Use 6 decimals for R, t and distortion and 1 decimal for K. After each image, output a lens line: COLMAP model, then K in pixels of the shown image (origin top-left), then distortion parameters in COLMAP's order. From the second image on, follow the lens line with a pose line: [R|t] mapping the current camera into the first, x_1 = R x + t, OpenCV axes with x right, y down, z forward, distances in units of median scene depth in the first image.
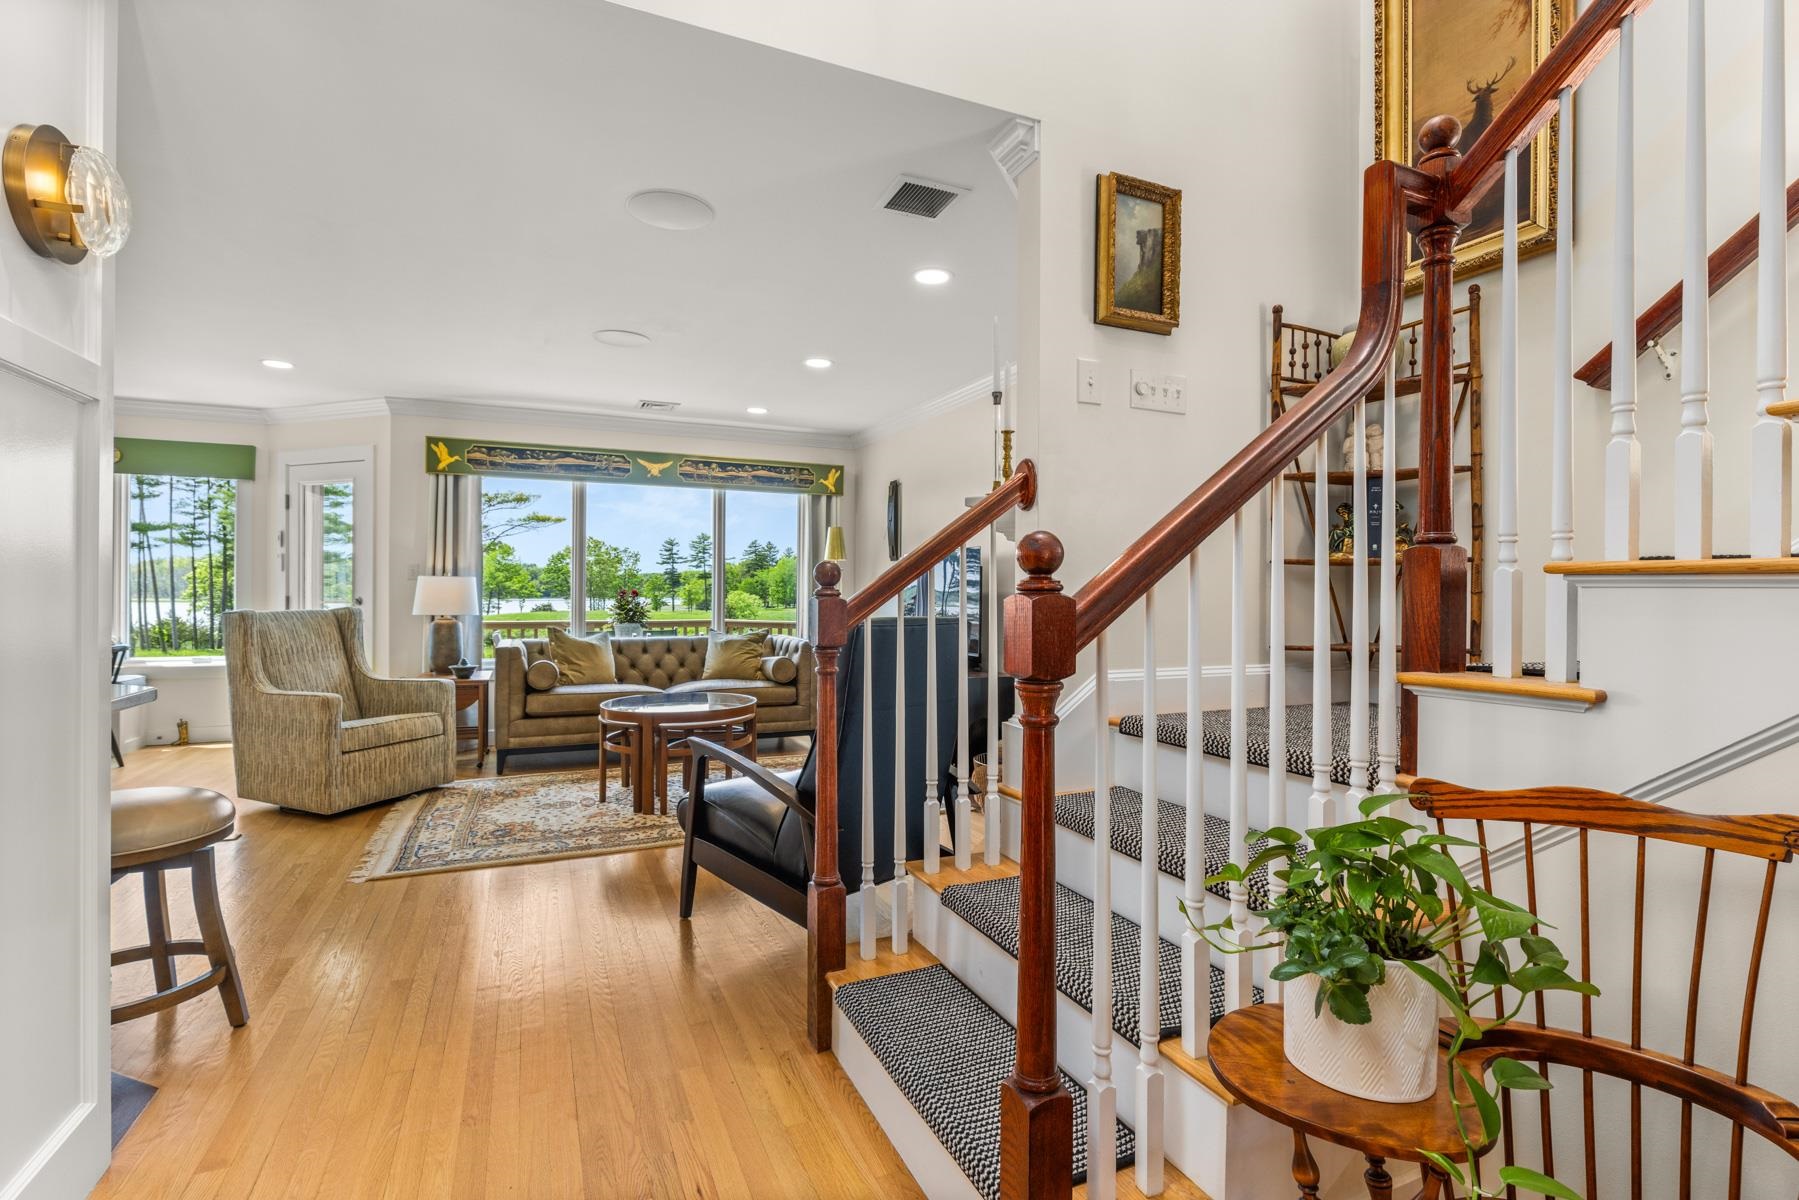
lens RADIAL K [[844.3, 0, 921.0], [0, 844.3, 592.3], [0, 0, 1]] dist [-0.004086, -0.000528]
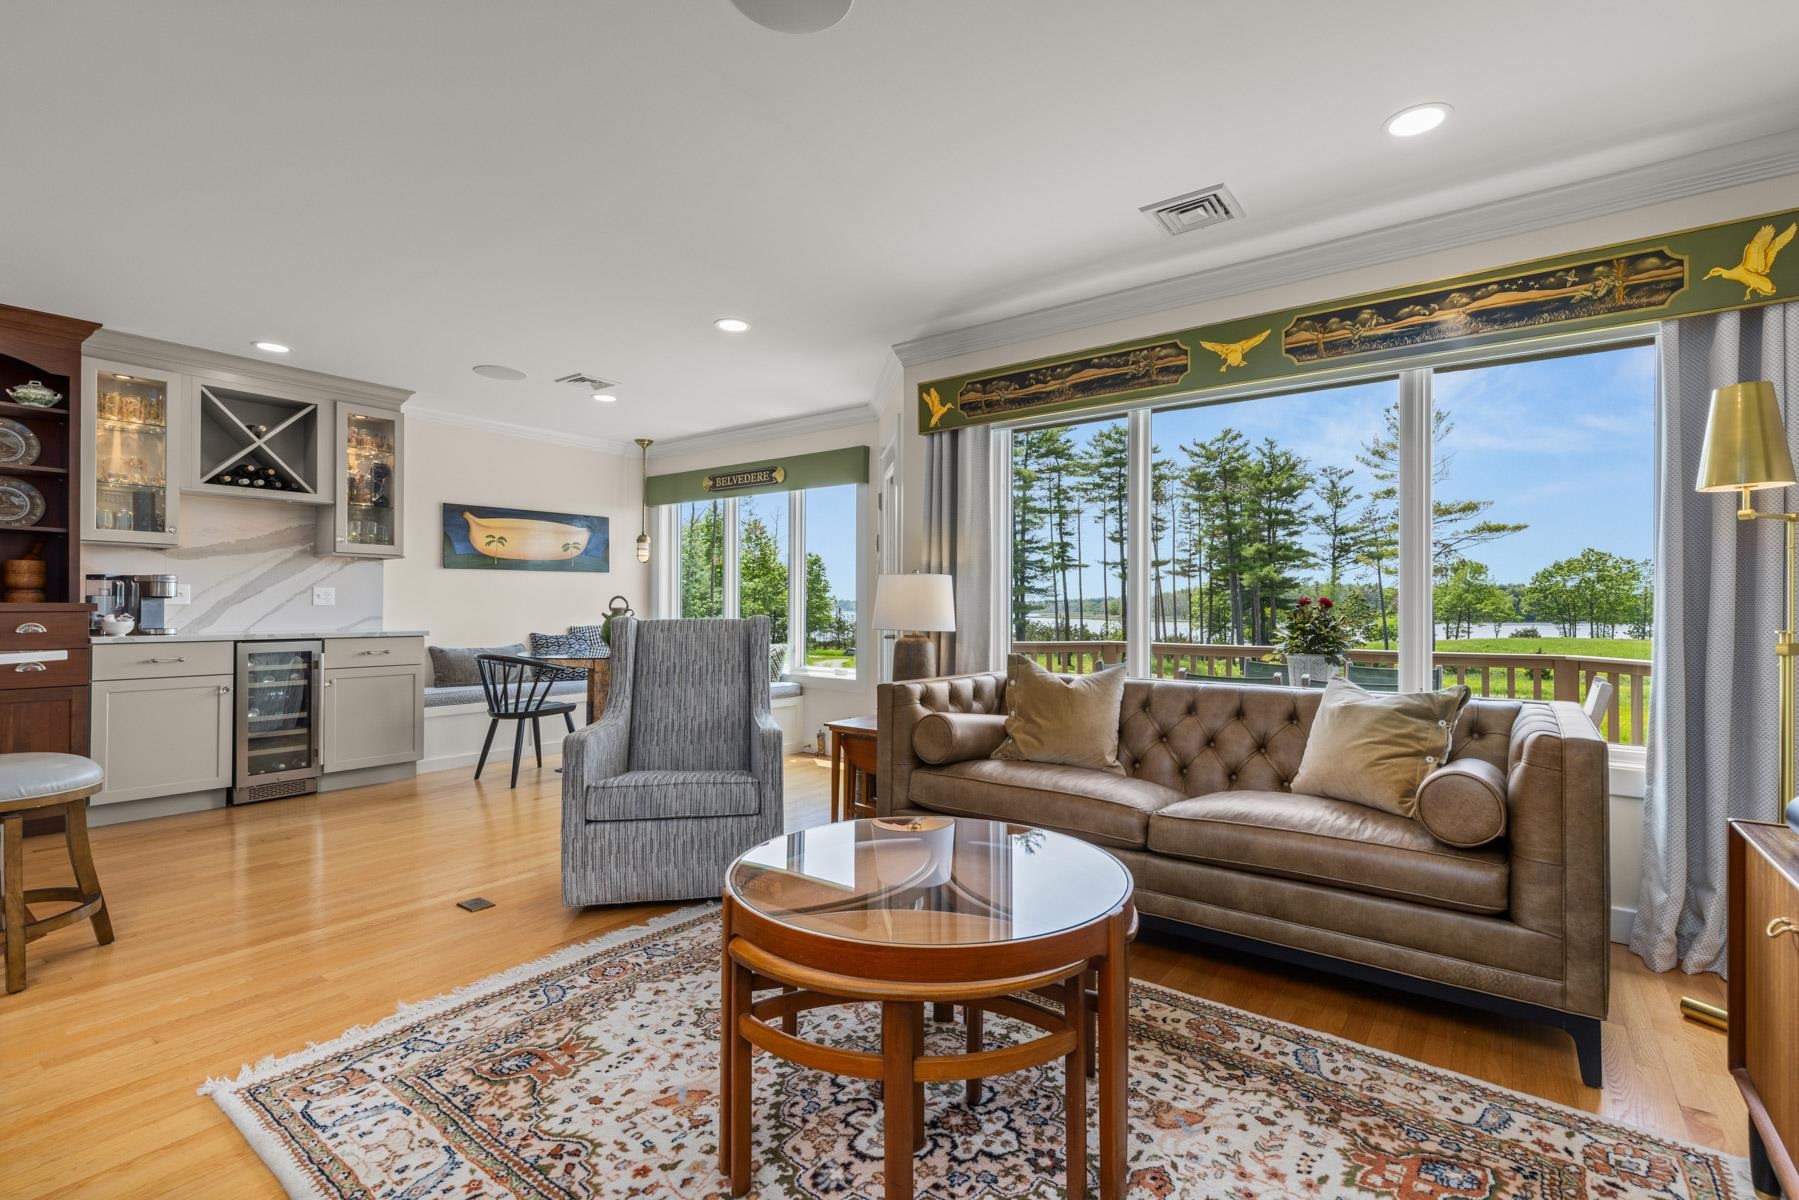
lens RADIAL K [[825.9, 0, 899.5], [0, 825.9, 600.0], [0, 0, 1]] dist [0.011299, -0.000723]
pose [[0.474343, -0.012695, -0.880249, 0.032373], [-0.003840, 0.999857, -0.016490, 0.013771], [0.880332, 0.011201, 0.474226, 0.708186]]
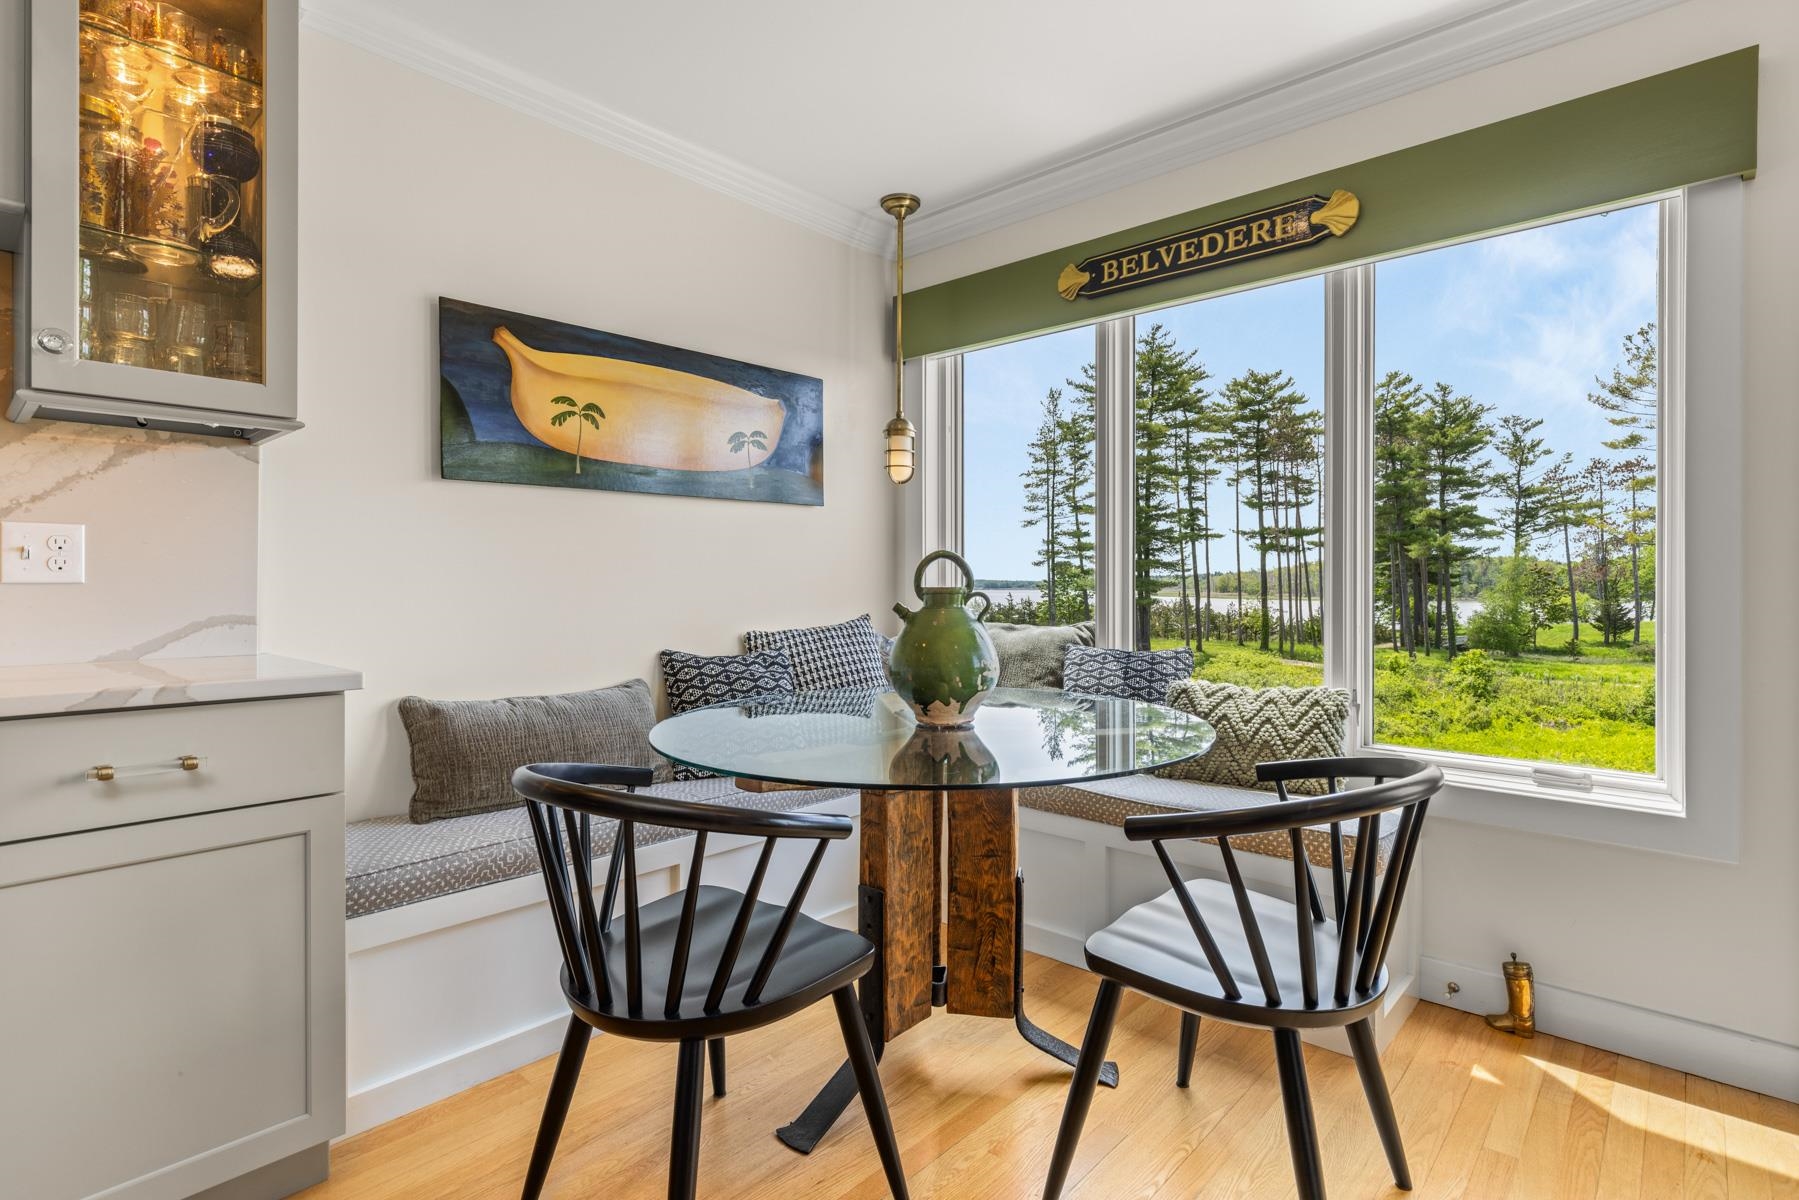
lens RADIAL K [[888.6, 0, 899.0], [0, 888.6, 580.6], [0, 0, 1]] dist [-0.003698, -0.000116]
pose [[0.392934, -0.010189, -0.919510, -0.746429], [-0.001981, 0.999927, -0.011926, 0.008976], [0.919564, 0.006508, 0.392885, 0.731661]]
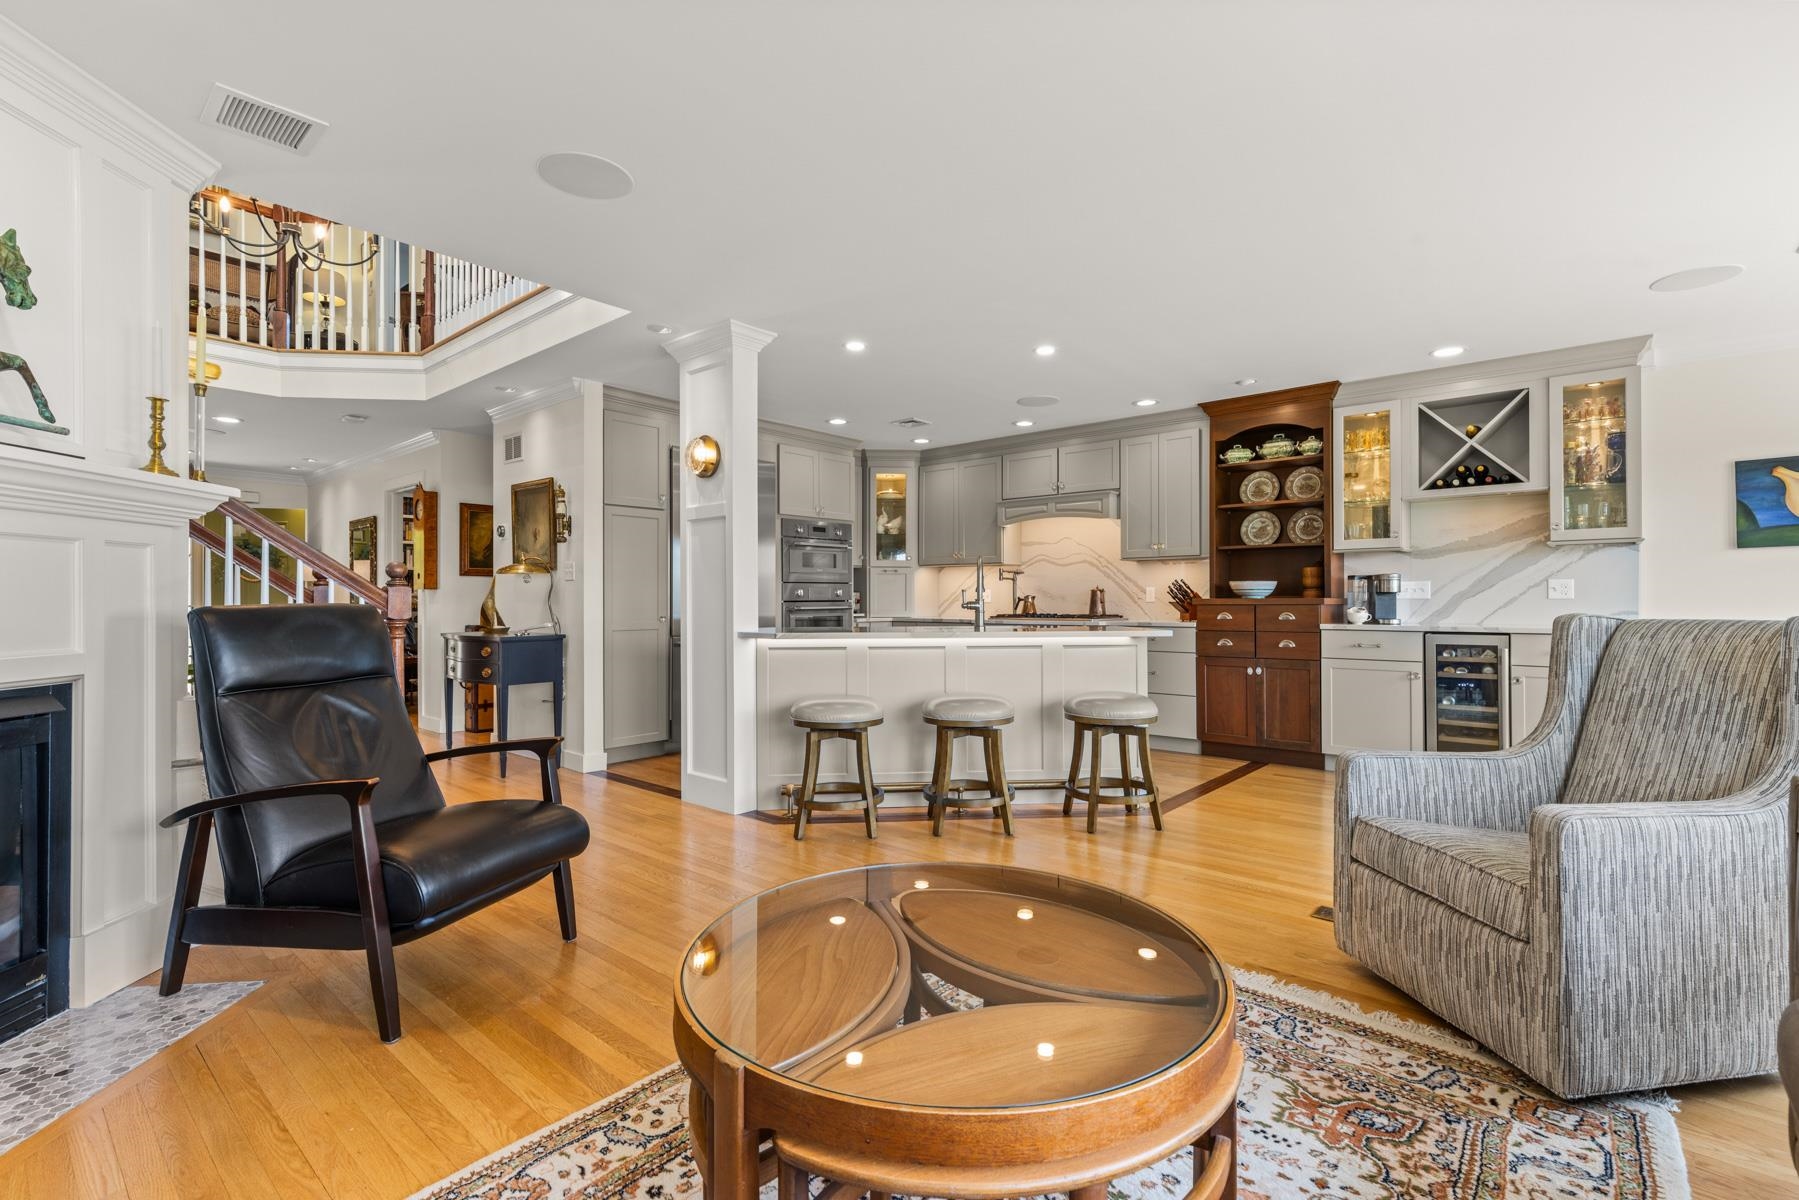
lens RADIAL K [[808.8, 0, 912.1], [0, 808.8, 595.7], [0, 0, 1]] dist [-0.000137, -0.000277]
pose [[-0.909274, -0.005606, -0.416160, -0.139135], [-0.003796, 0.999979, -0.005177, 0.010567], [0.416181, -0.003127, -0.909277, 1.085707]]
